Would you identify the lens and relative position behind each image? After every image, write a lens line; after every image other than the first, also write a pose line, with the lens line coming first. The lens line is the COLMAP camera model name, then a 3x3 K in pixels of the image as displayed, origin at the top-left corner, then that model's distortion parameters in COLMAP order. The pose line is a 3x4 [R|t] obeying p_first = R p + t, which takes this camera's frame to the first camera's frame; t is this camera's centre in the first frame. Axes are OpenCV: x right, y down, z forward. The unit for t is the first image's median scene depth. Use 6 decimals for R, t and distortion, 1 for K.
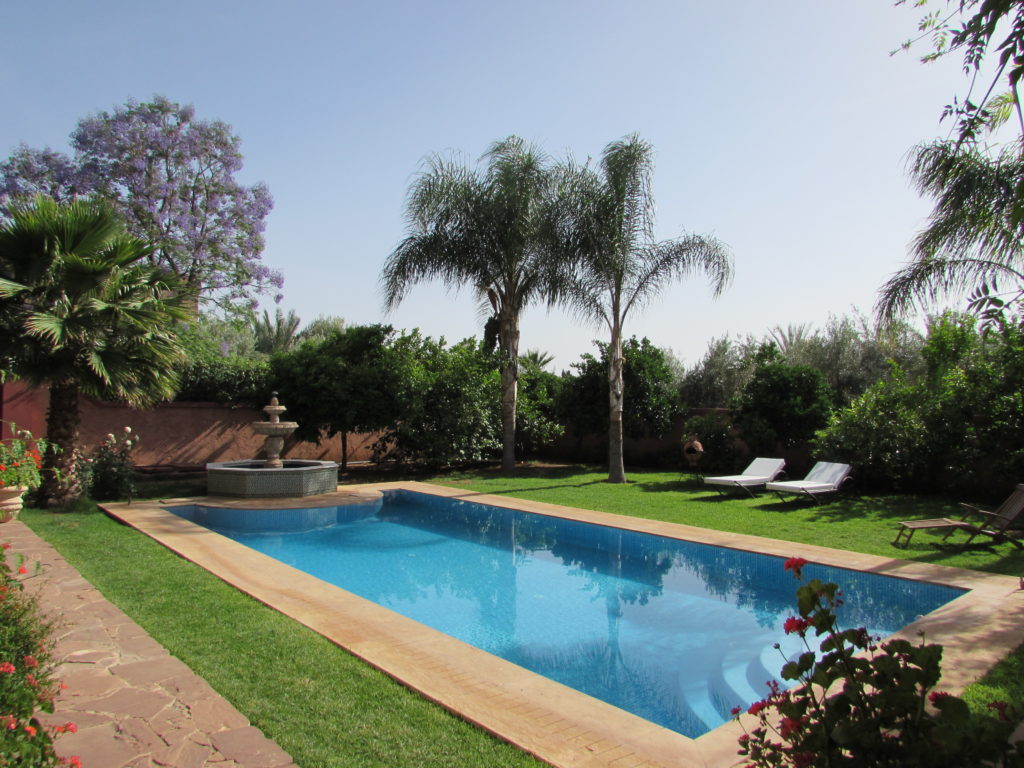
lens RADIAL K [[734.1, 0, 512.0], [0, 734.1, 384.0], [0, 0, 1]] dist [-0.031693, 0.009696]
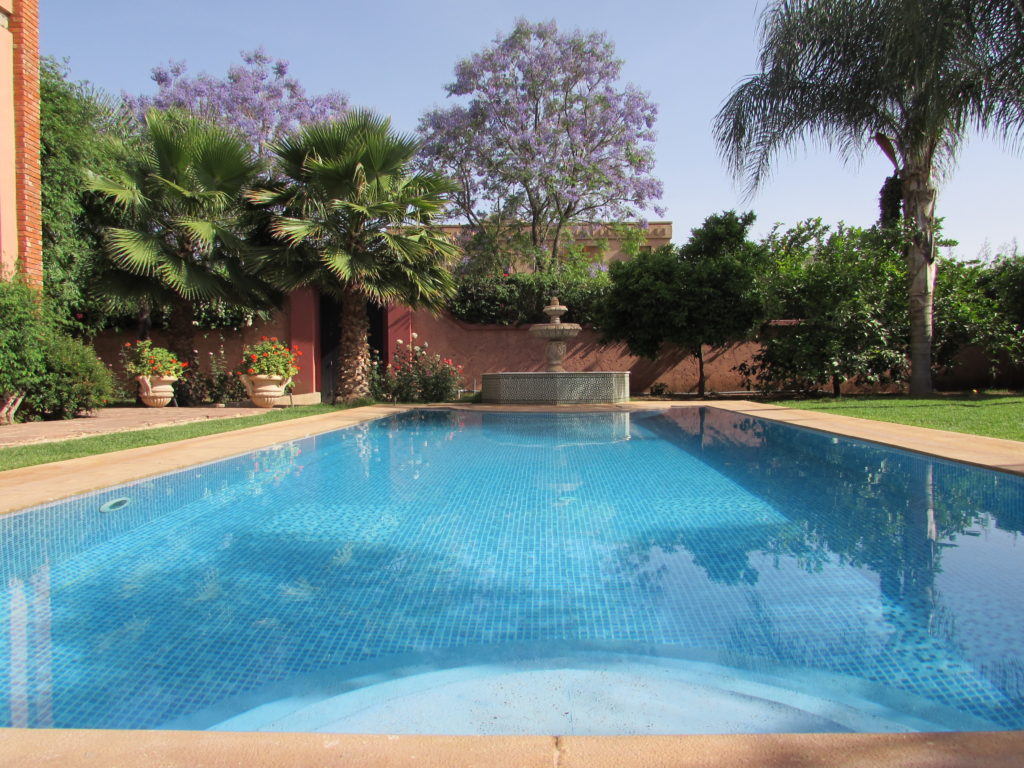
lens RADIAL K [[730.8, 0, 512.0], [0, 730.8, 384.0], [0, 0, 1]] dist [-0.032880, 0.008506]
pose [[0.718662, -0.010029, -0.695287, 0.199580], [0.036480, 0.999063, 0.023296, 0.080687], [0.694402, -0.042106, 0.718355, 0.261260]]
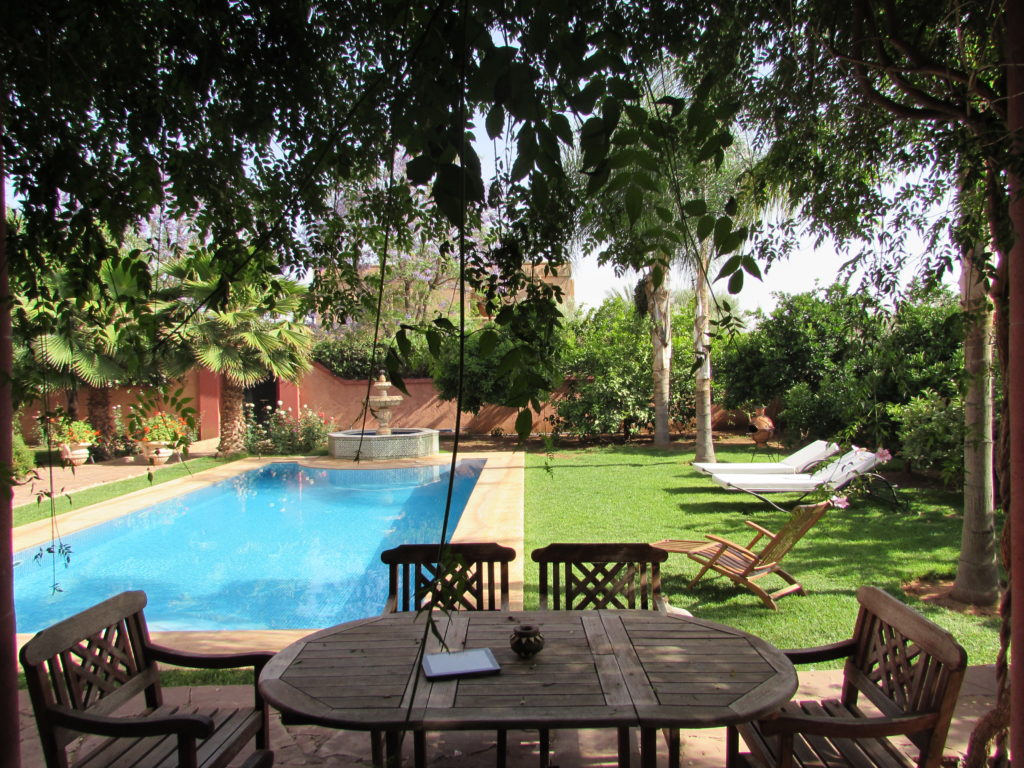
lens RADIAL K [[734.1, 0, 512.0], [0, 734.1, 384.0], [0, 0, 1]] dist [-0.031693, 0.009696]
pose [[0.745667, -0.019293, -0.666040, 0.487256], [0.045748, 0.998704, 0.022288, 0.012835], [0.664747, -0.047089, 0.745583, 0.209788]]
